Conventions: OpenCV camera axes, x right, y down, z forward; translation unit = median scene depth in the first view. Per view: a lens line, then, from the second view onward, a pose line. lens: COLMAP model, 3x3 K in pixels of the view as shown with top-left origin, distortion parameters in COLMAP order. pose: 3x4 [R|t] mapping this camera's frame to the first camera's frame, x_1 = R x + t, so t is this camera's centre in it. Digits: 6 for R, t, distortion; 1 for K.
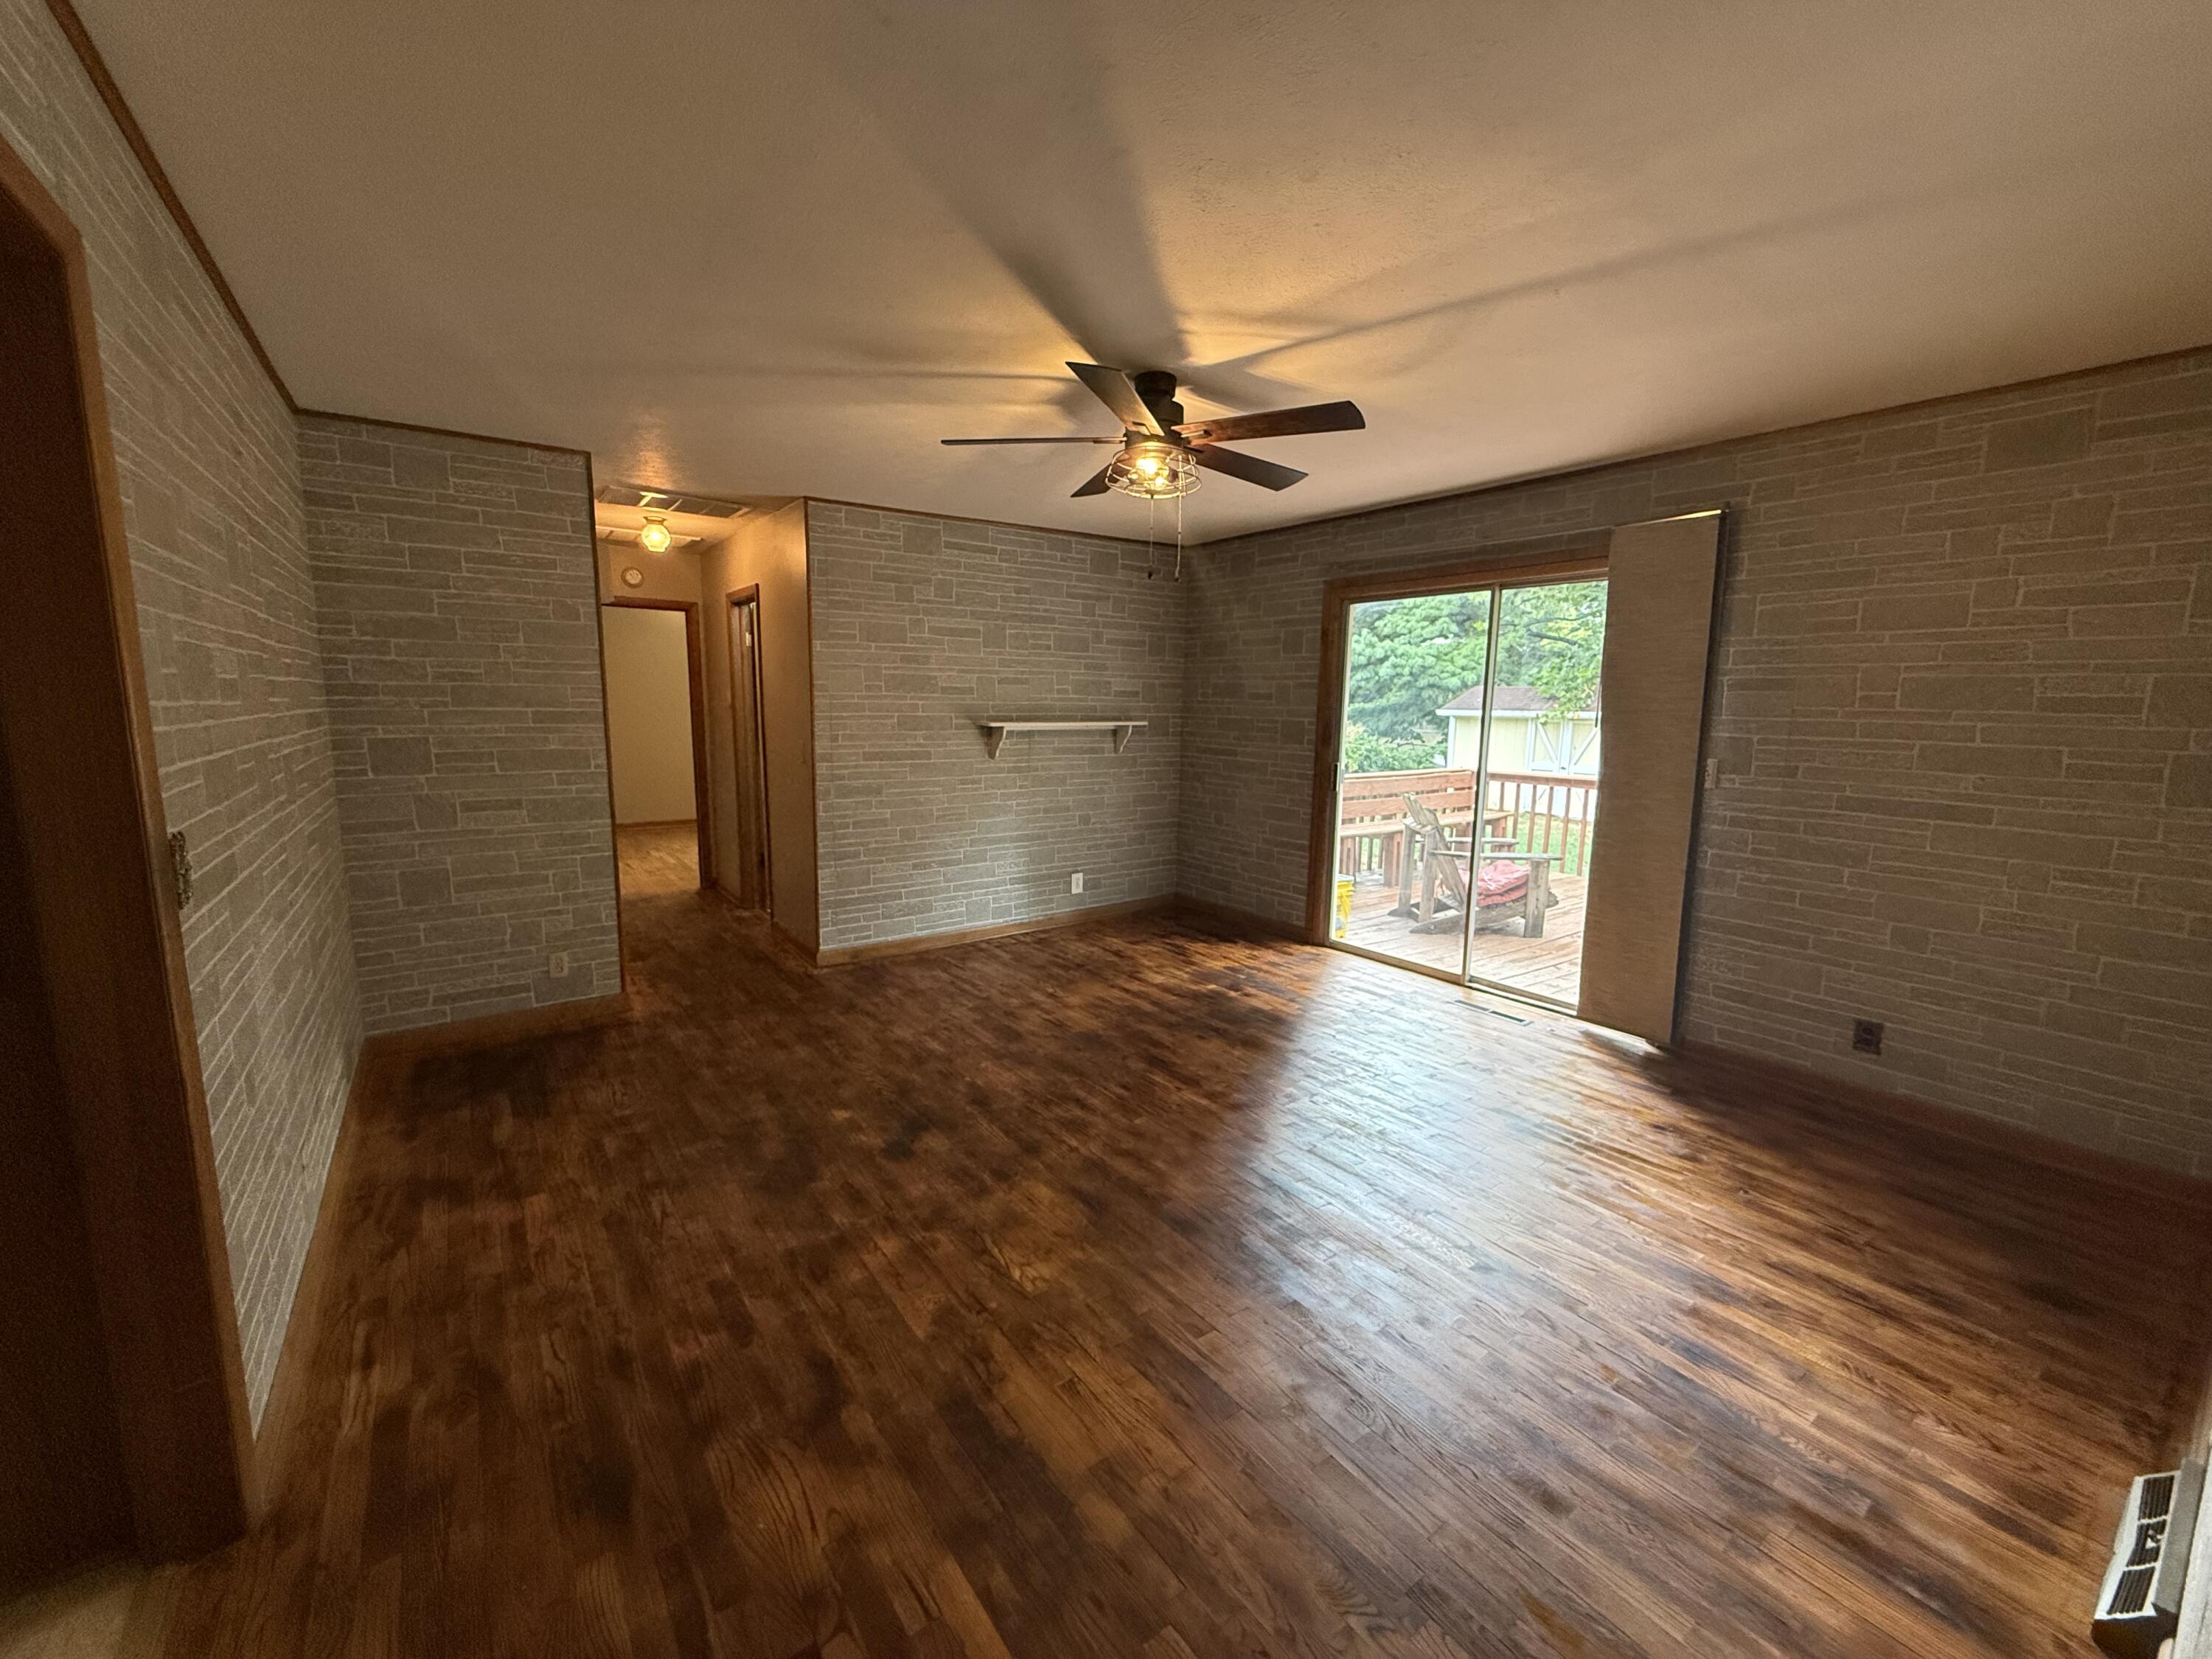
lens RADIAL K [[882.2, 0, 1095.5], [0, 882.2, 829.2], [0, 0, 1]] dist [-0.000229, -0.000378]
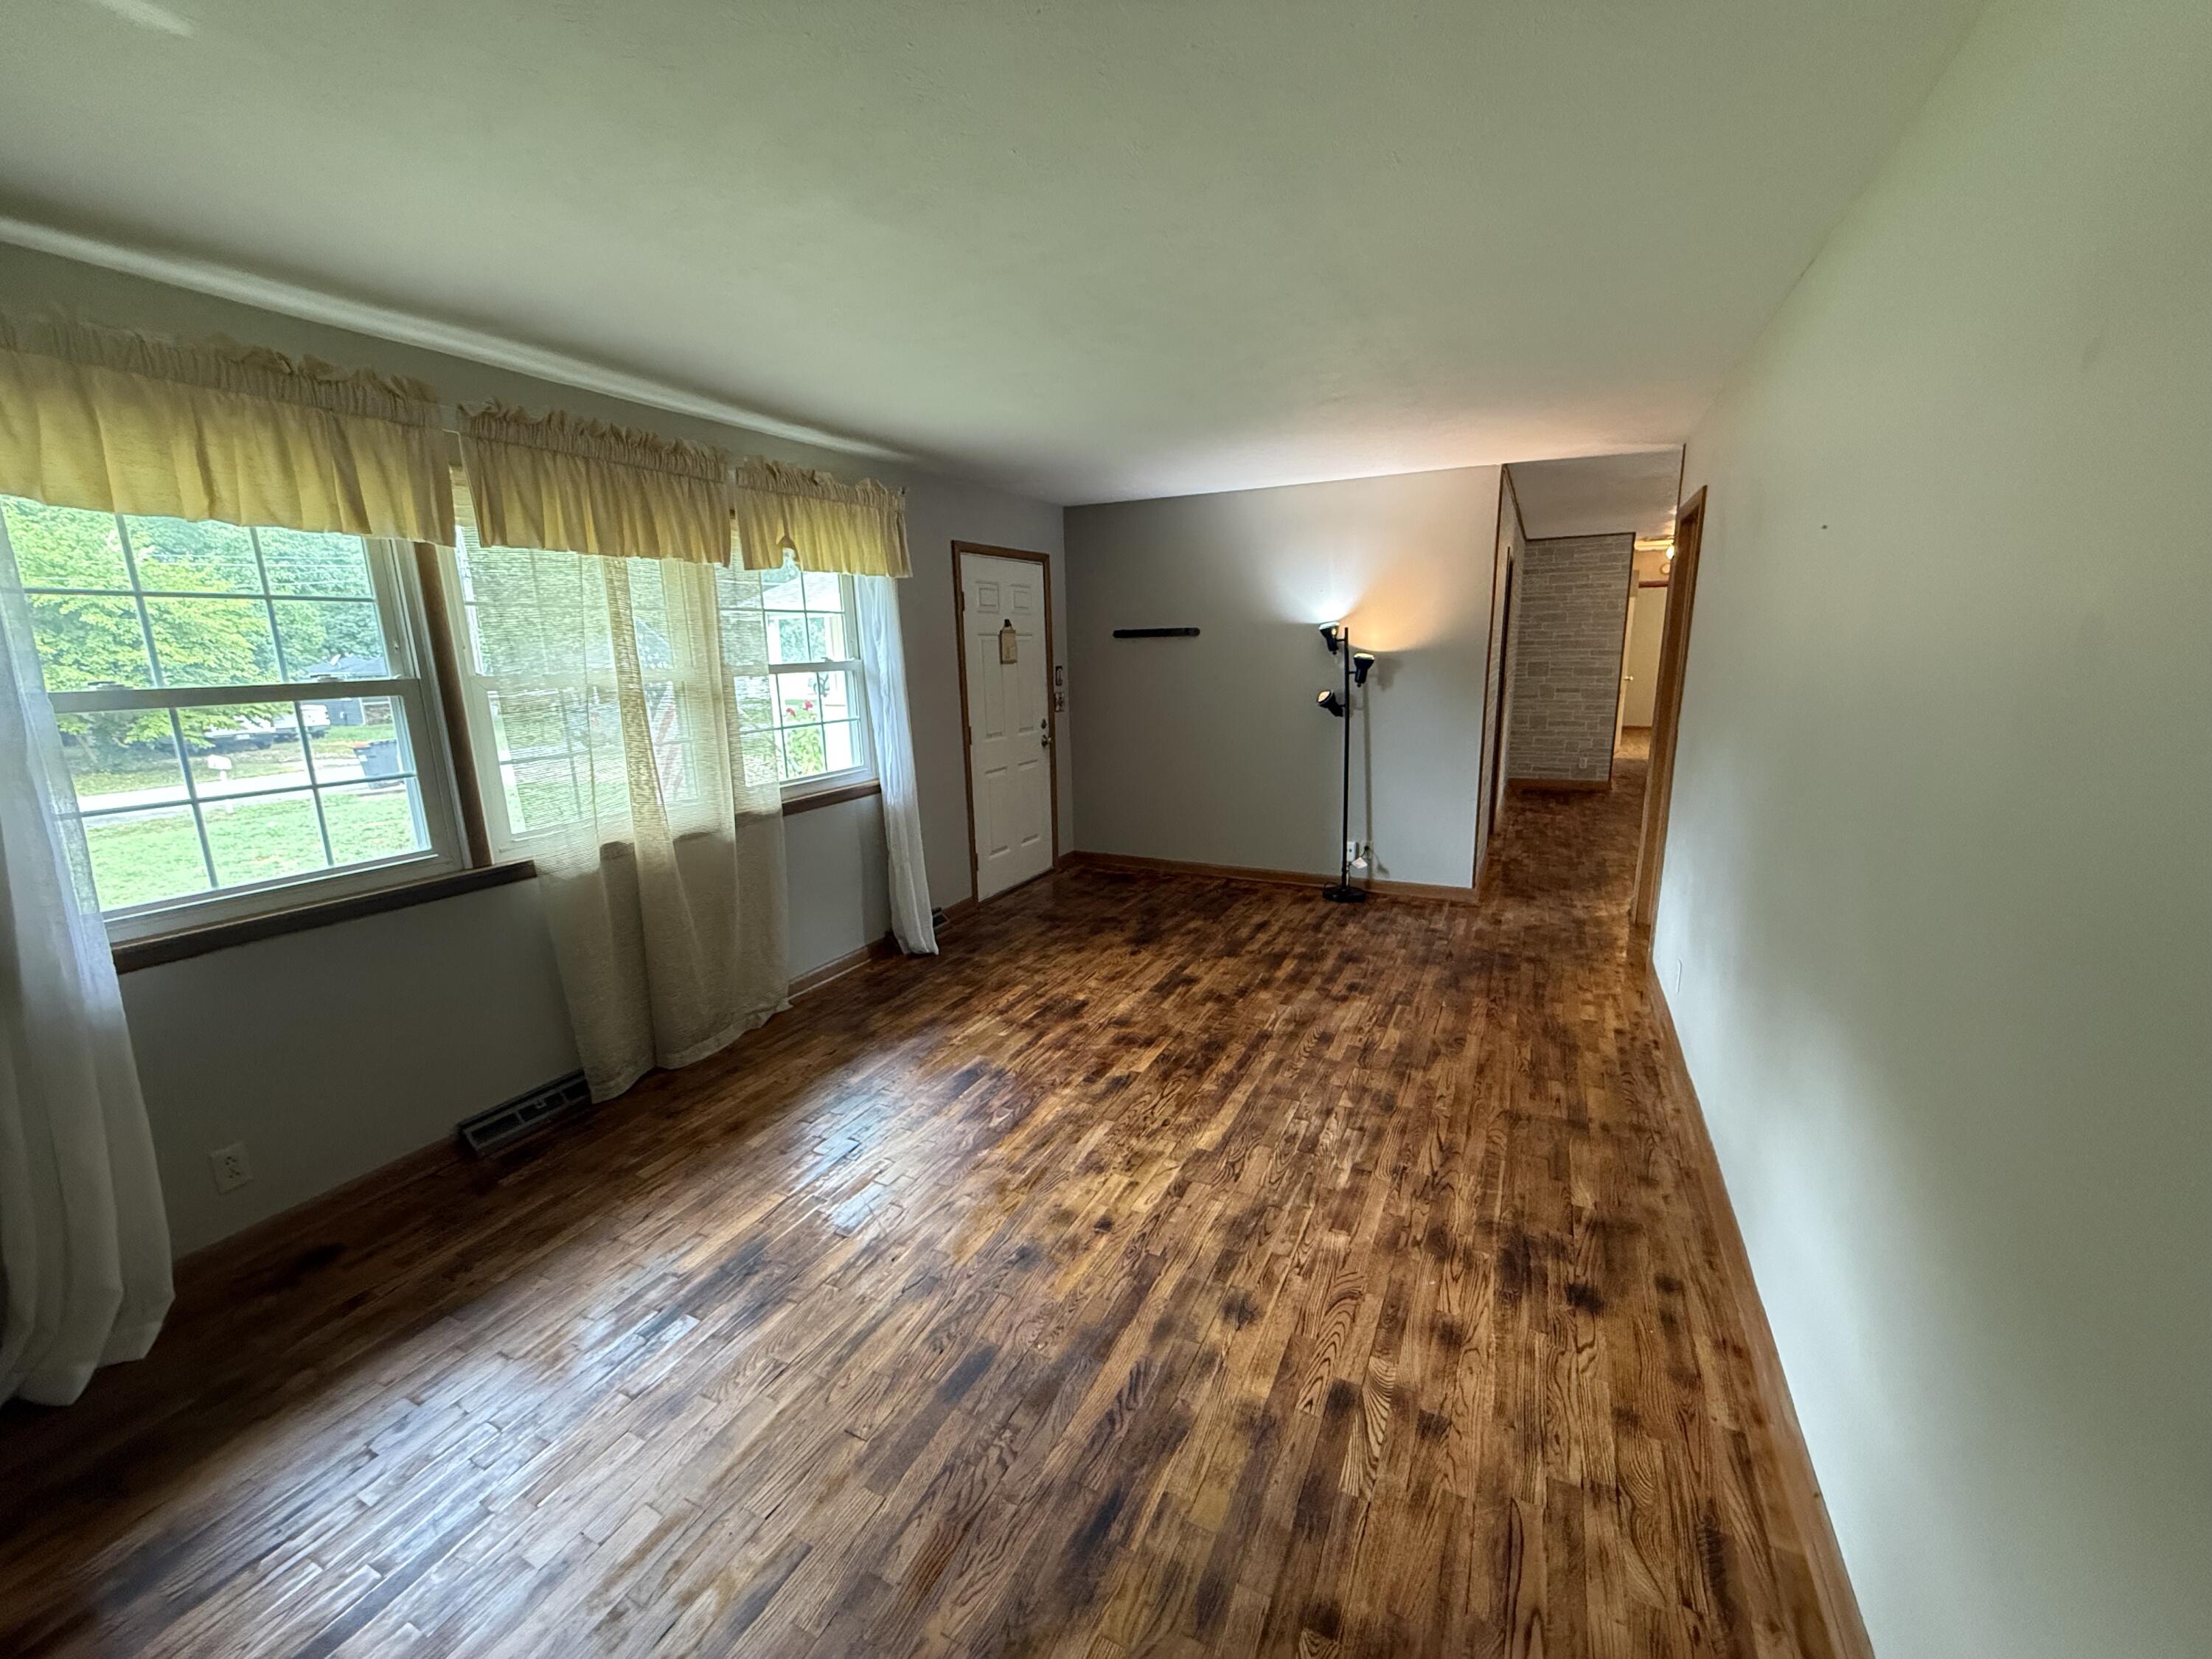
lens RADIAL K [[882.2, 0, 1102.3], [0, 882.2, 828.3], [0, 0, 1]] dist [-0.000229, -0.000378]
pose [[0.468249, 0.160986, -0.868808, 1.043279], [-0.103877, 0.986474, 0.126804, 0.204622], [0.877469, 0.030873, 0.478638, -1.500774]]
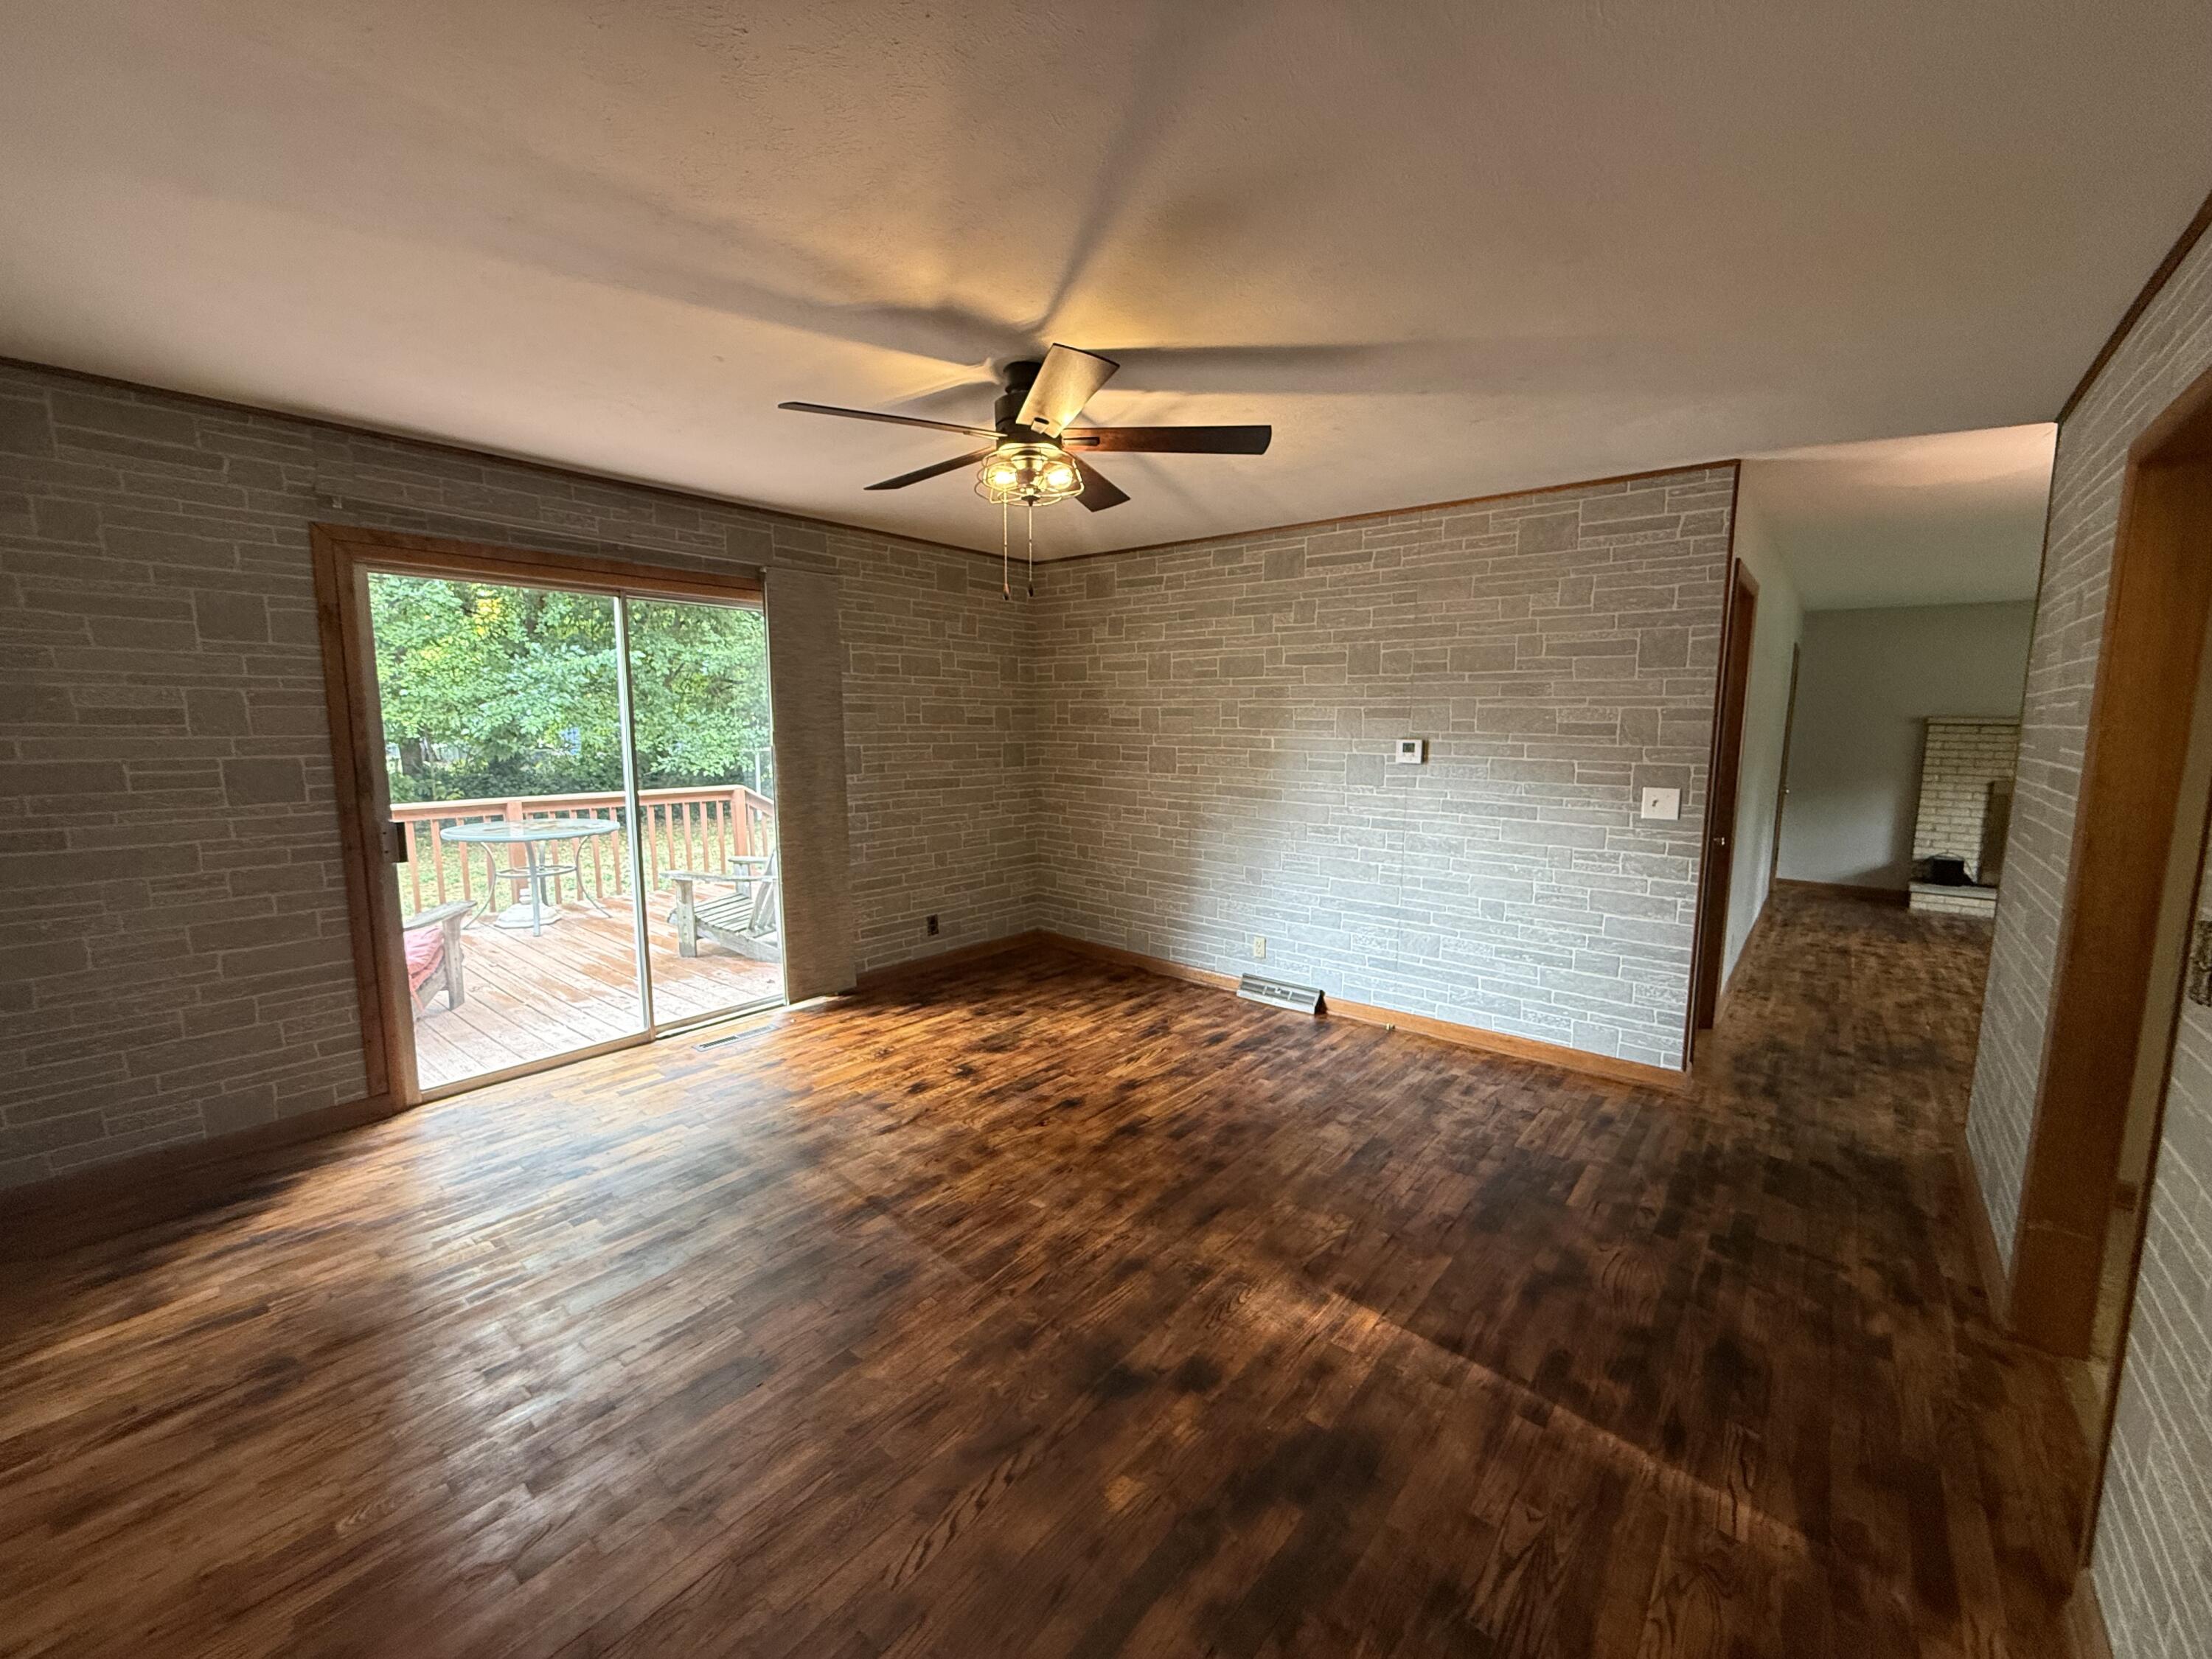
lens RADIAL K [[882.2, 0, 1108.4], [0, 882.2, 825.4], [0, 0, 1]] dist [-0.000229, -0.000378]
pose [[-0.252837, -0.129275, 0.958833, -0.682325], [0.133767, 0.976844, 0.166977, -0.158969], [-0.958217, 0.170478, -0.229690, 0.954433]]
